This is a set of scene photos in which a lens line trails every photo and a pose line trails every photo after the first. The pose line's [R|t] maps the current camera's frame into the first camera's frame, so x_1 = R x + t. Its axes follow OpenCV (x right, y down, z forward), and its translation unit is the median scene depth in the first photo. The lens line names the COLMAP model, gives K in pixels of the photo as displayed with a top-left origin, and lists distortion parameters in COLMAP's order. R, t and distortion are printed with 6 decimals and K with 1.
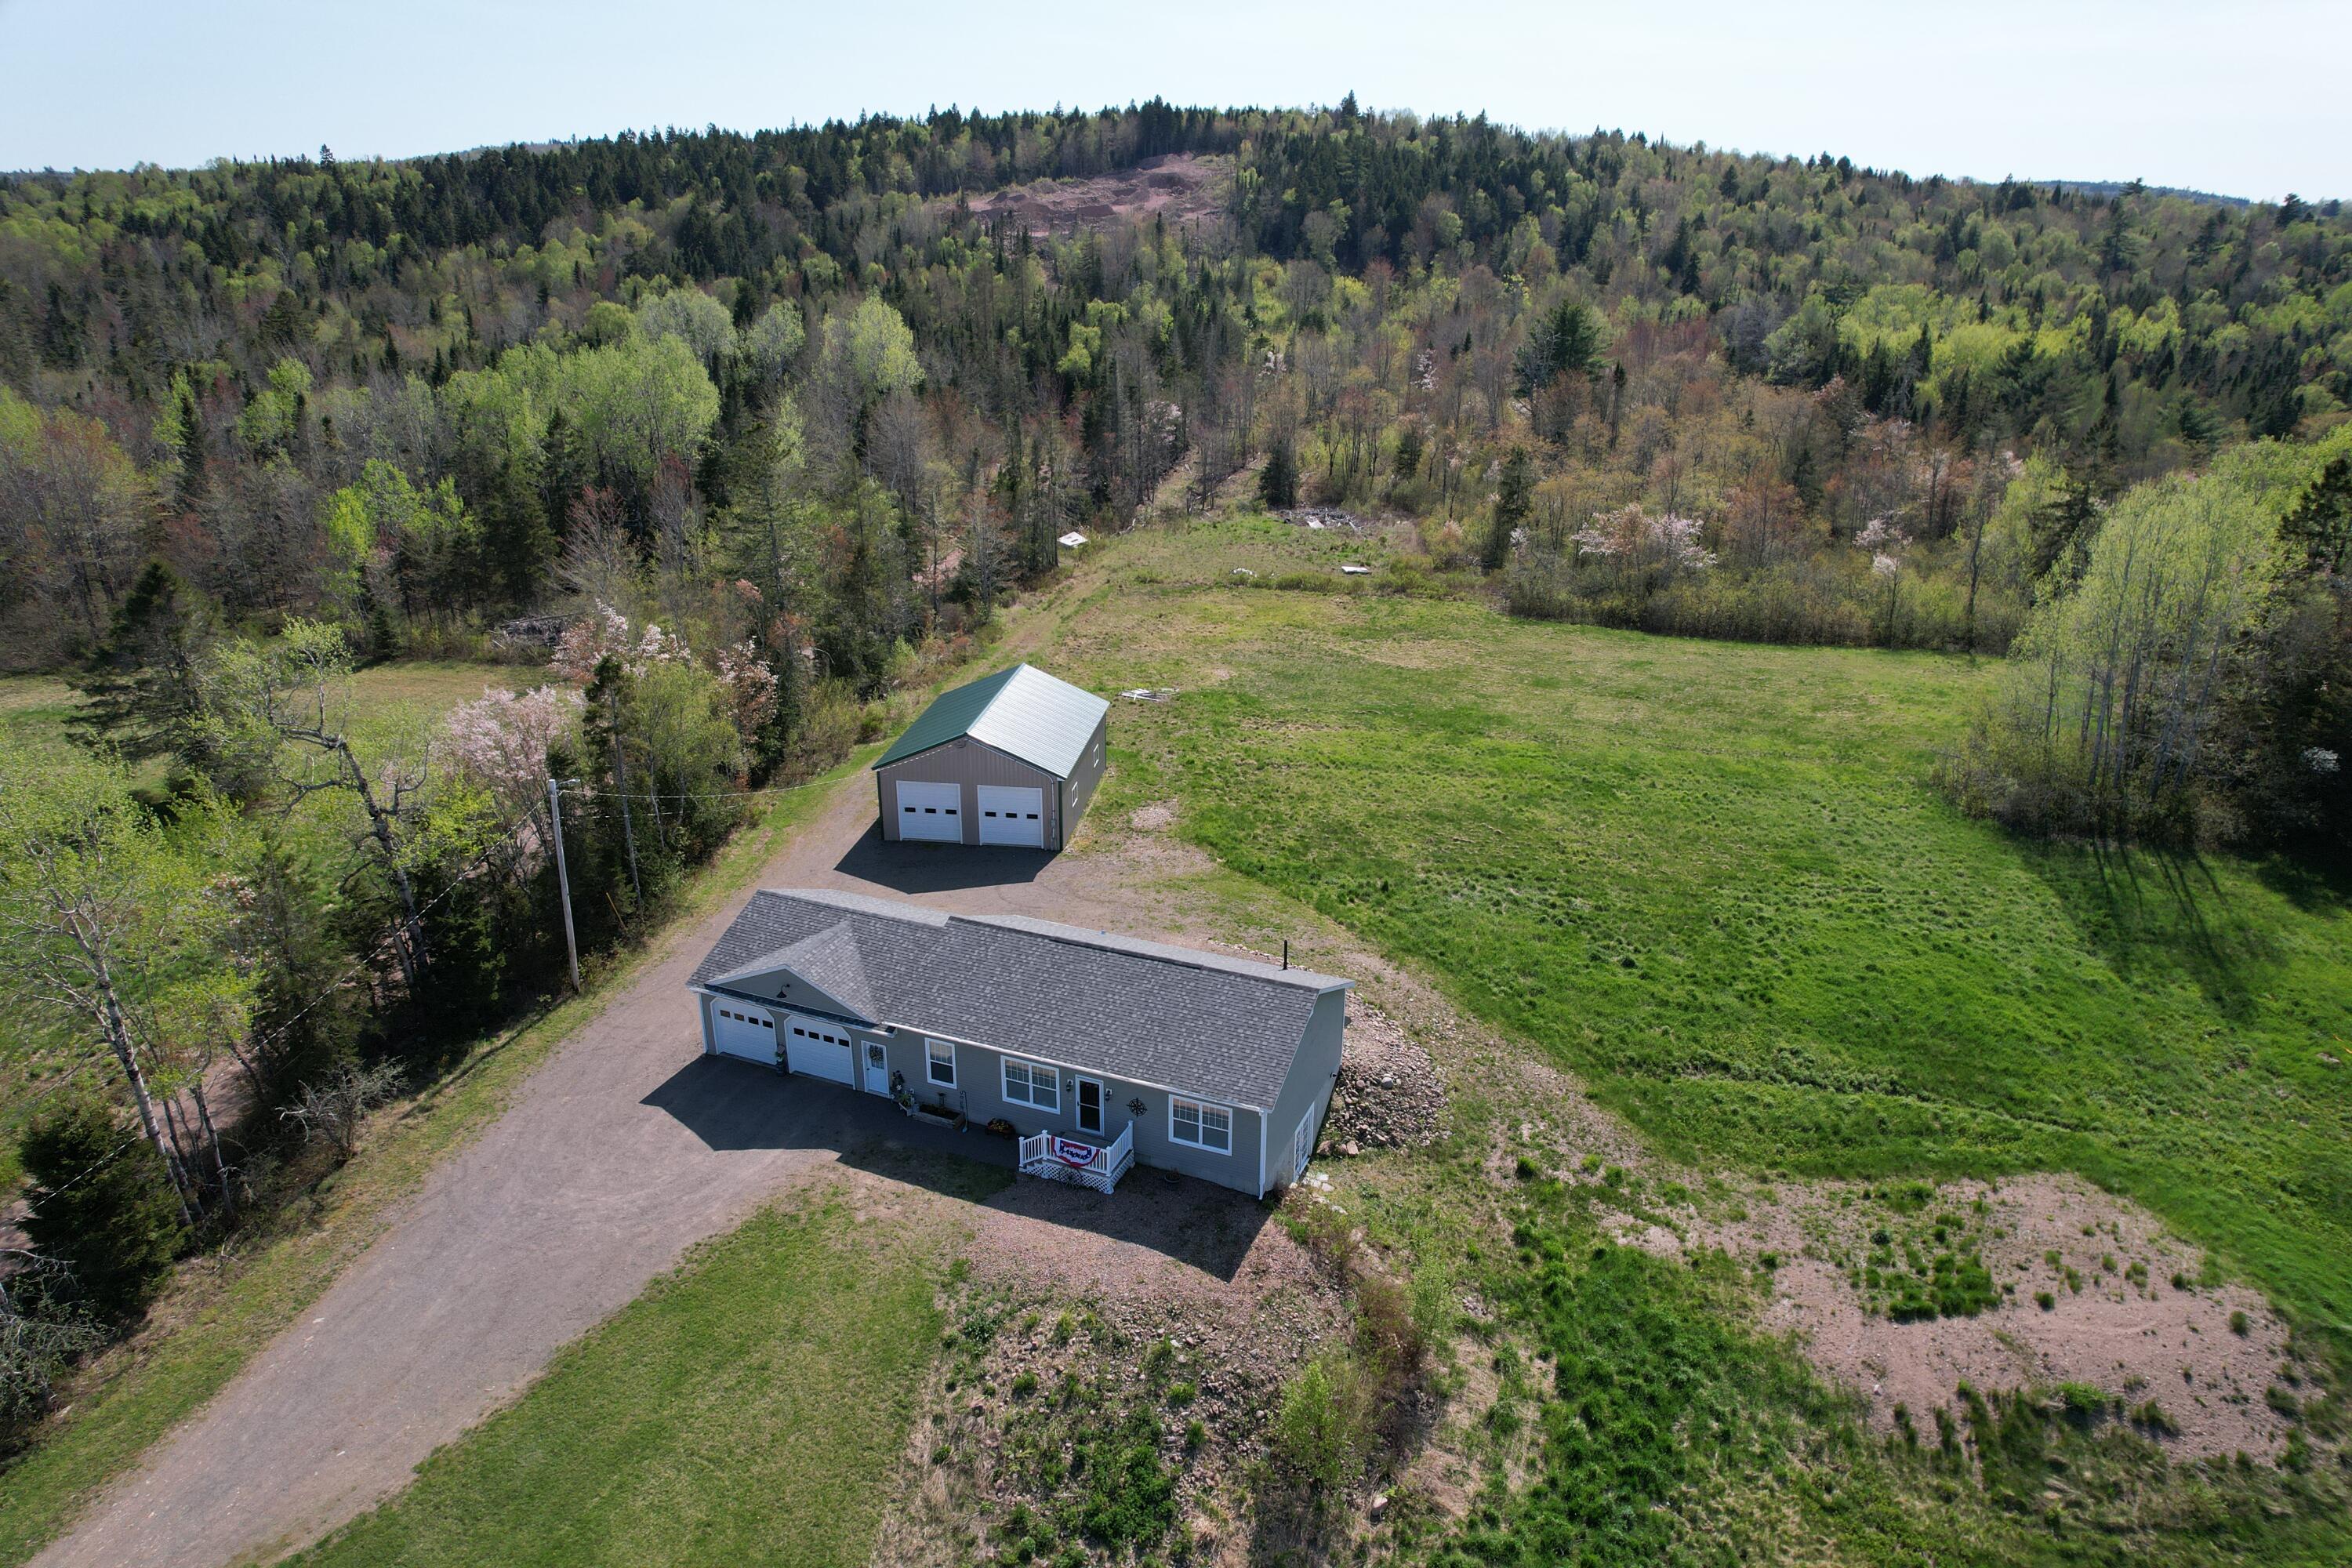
lens RADIAL K [[1501.3, 0, 1186.4], [0, 1501.3, 806.8], [0, 0, 1]] dist [-0.085471, 0.080288]
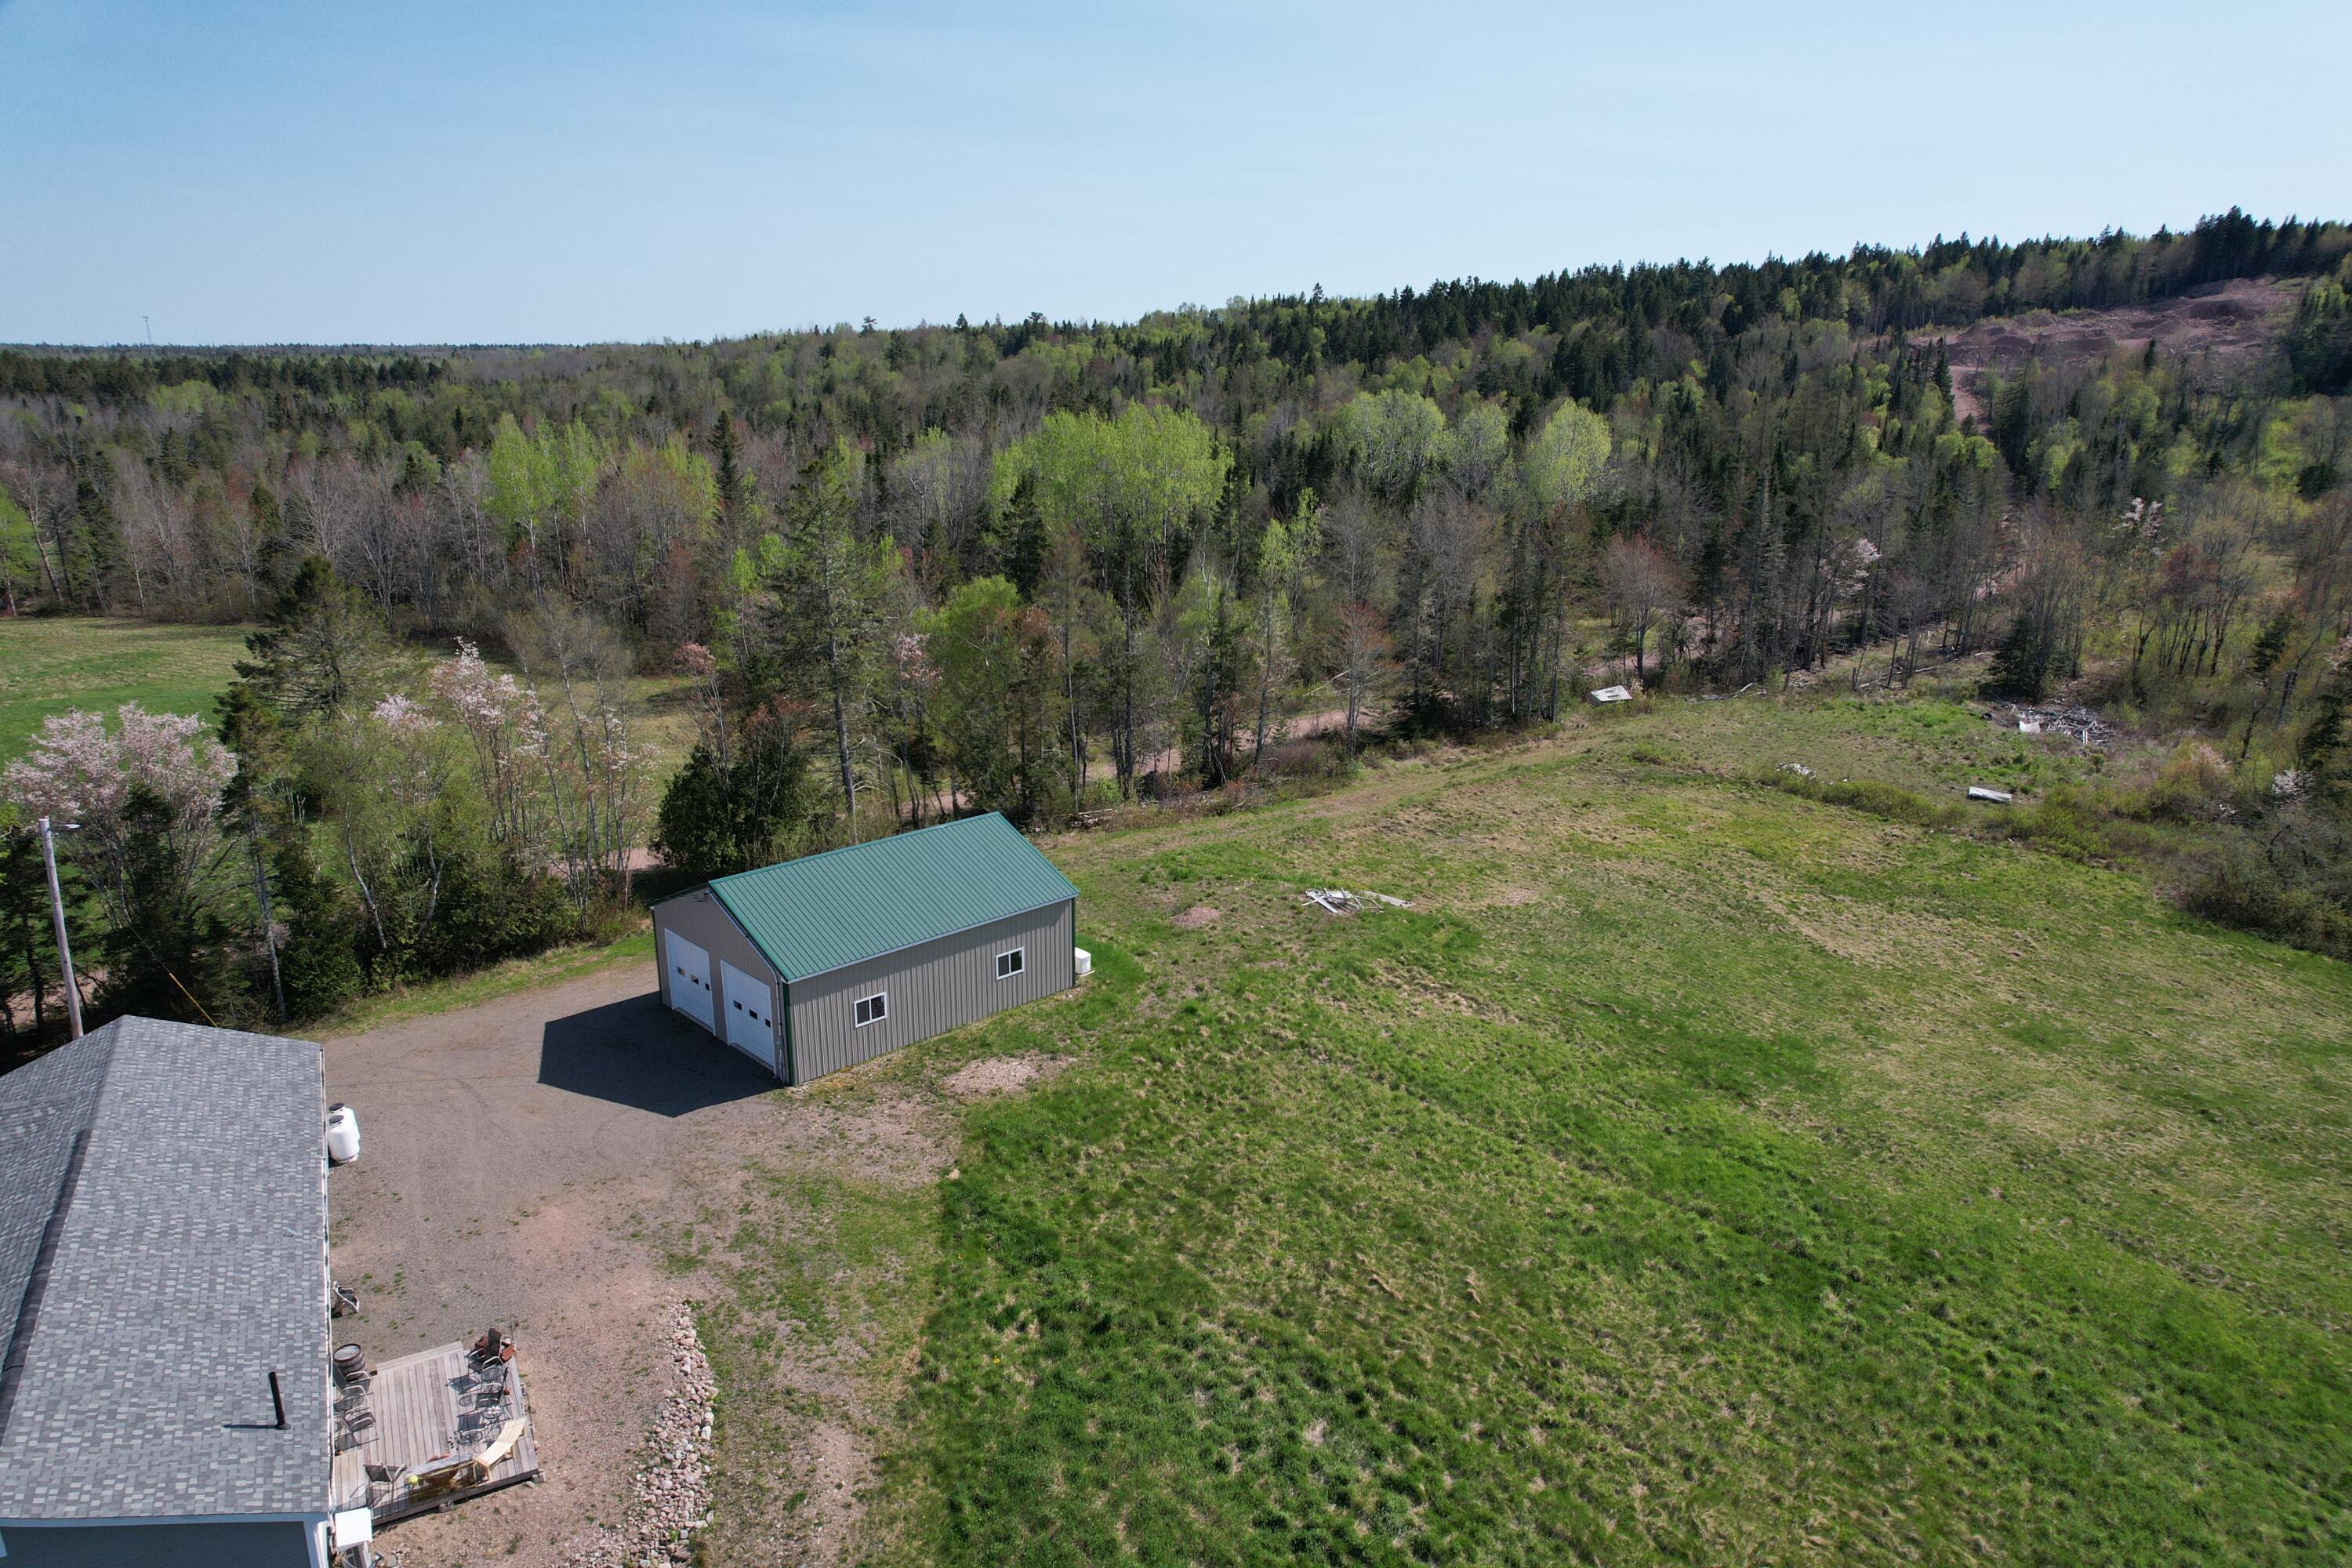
lens RADIAL K [[1501.3, 0, 1186.4], [0, 1501.3, 806.8], [0, 0, 1]] dist [-0.085471, 0.080288]
pose [[0.790733, 0.174028, -0.586904, 0.489765], [-0.228198, 0.973433, -0.018809, -0.137995], [0.568038, 0.148803, 0.809438, 0.628999]]
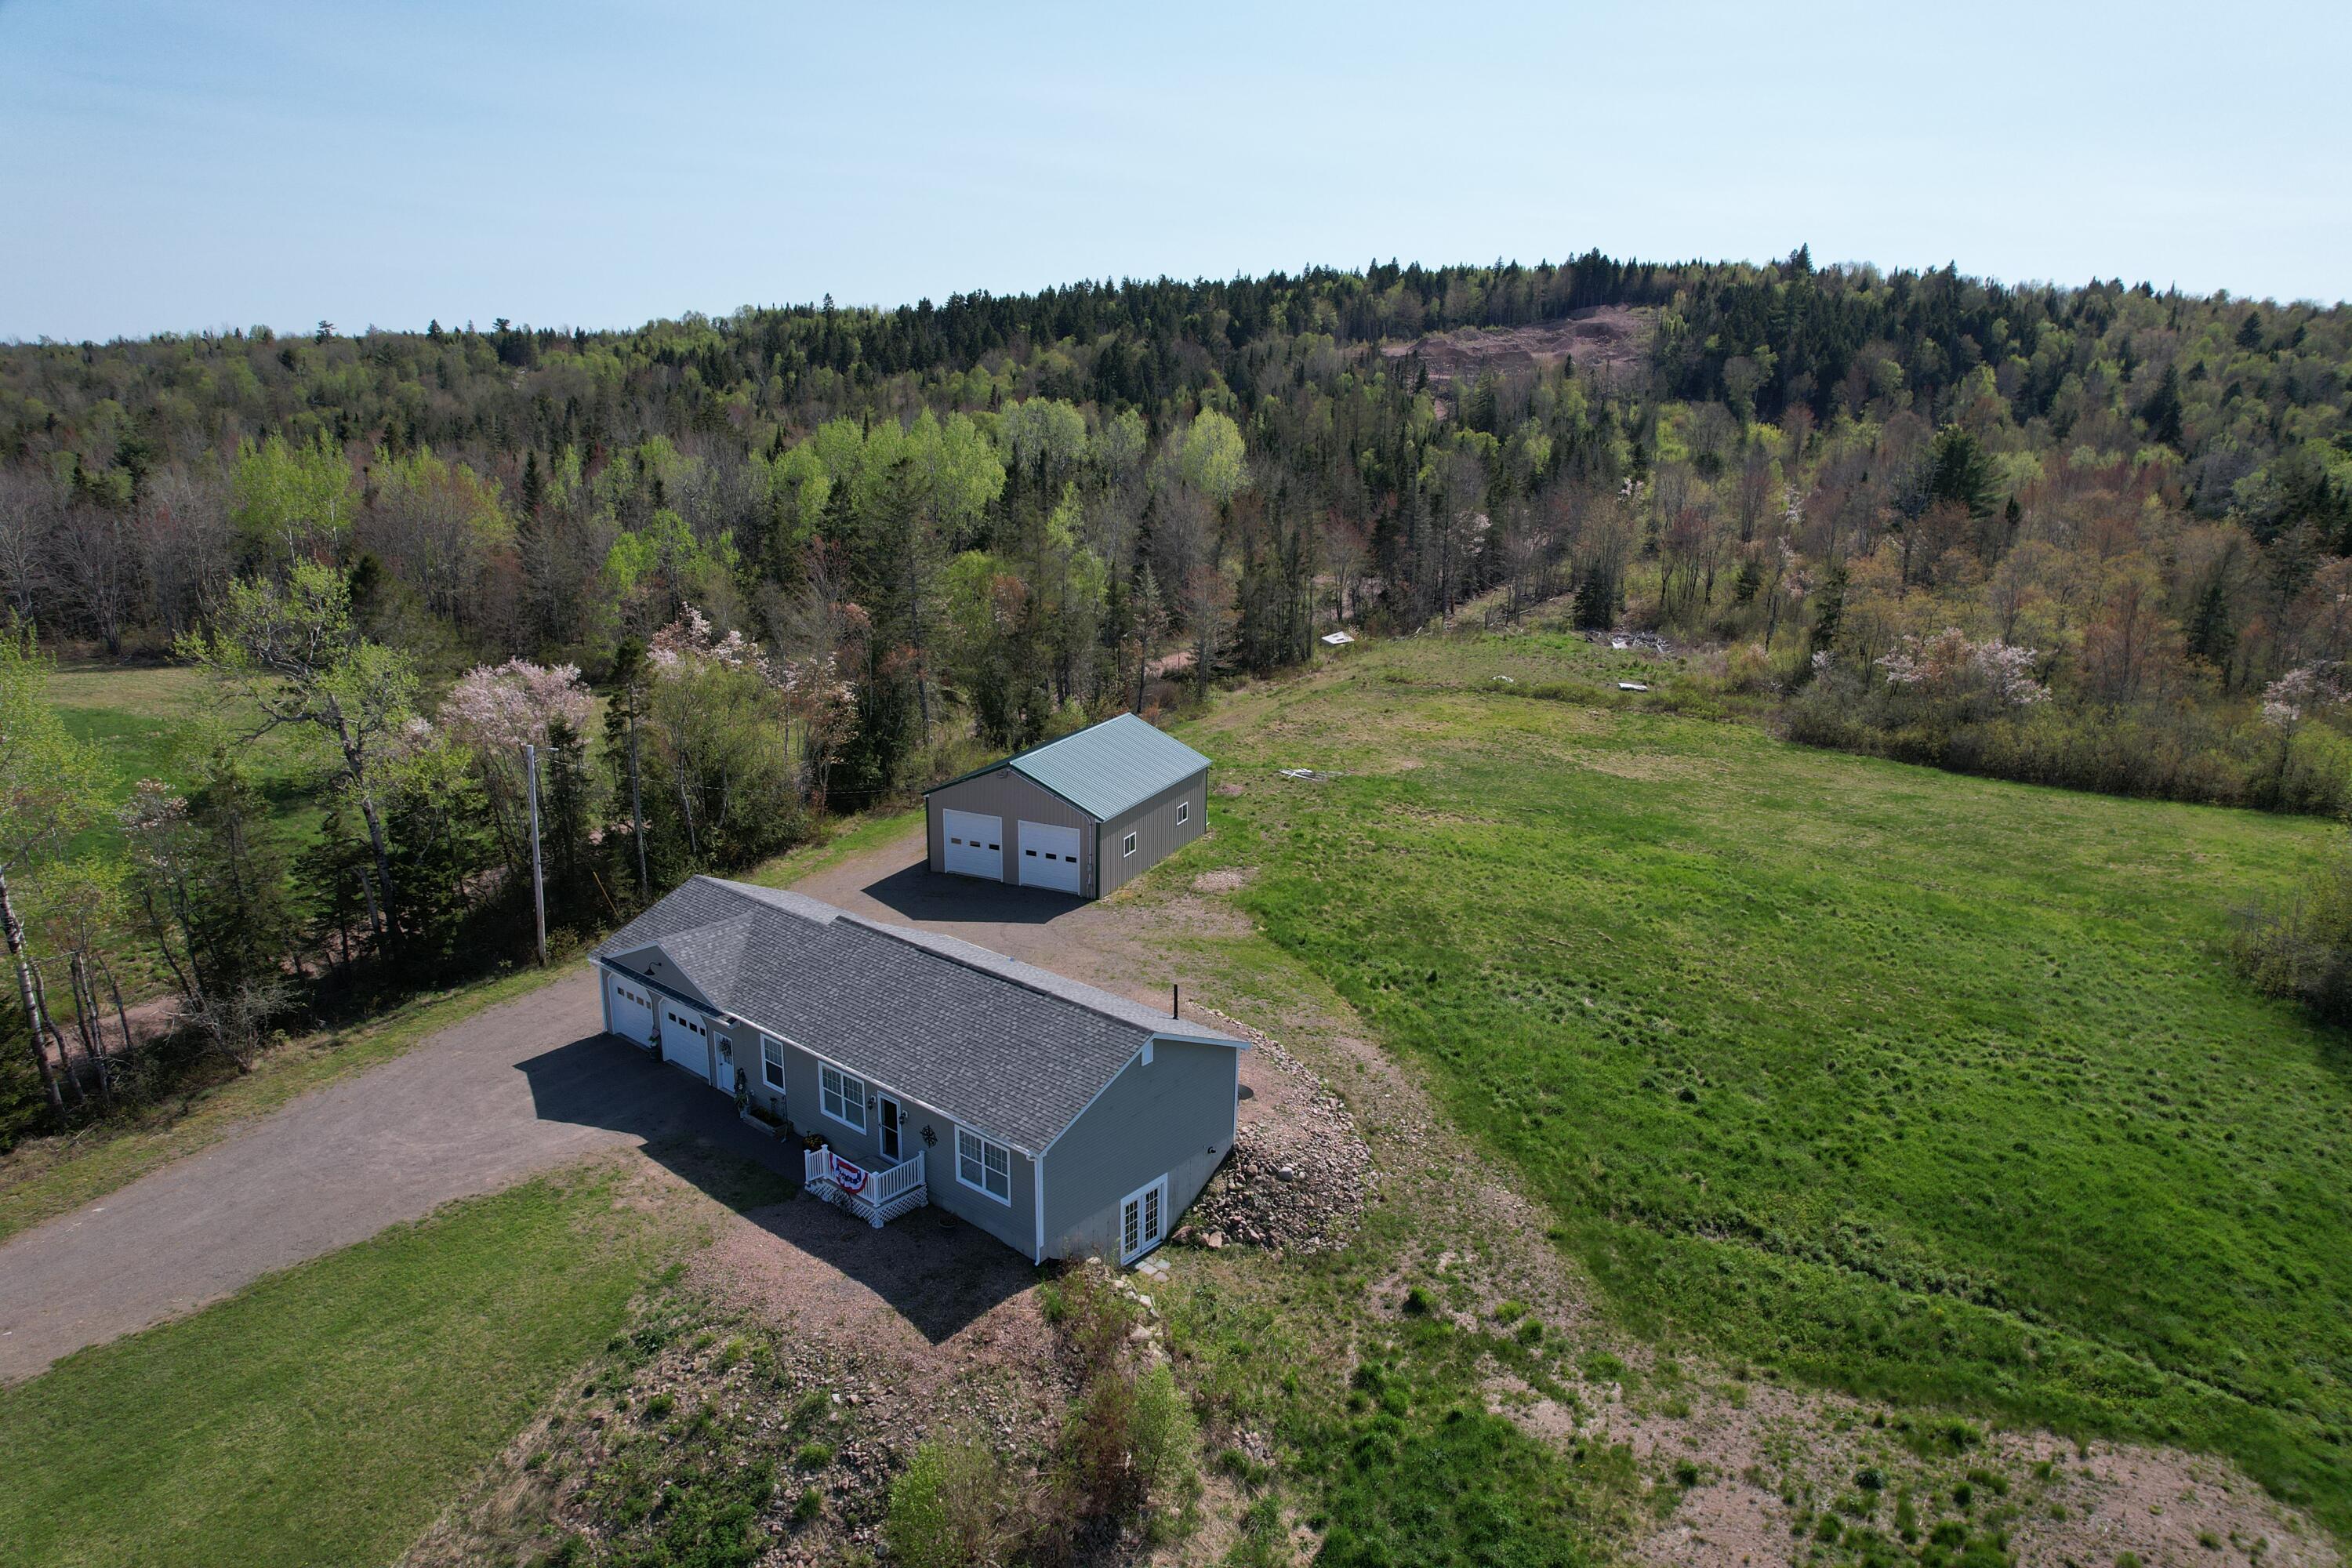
lens RADIAL K [[1501.3, 0, 1186.4], [0, 1501.3, 806.8], [0, 0, 1]] dist [-0.085471, 0.080288]
pose [[0.955917, 0.088288, -0.280051, 0.258780], [-0.115861, 0.989754, -0.083451, 0.050047], [0.269814, 0.112219, 0.956351, 0.140224]]
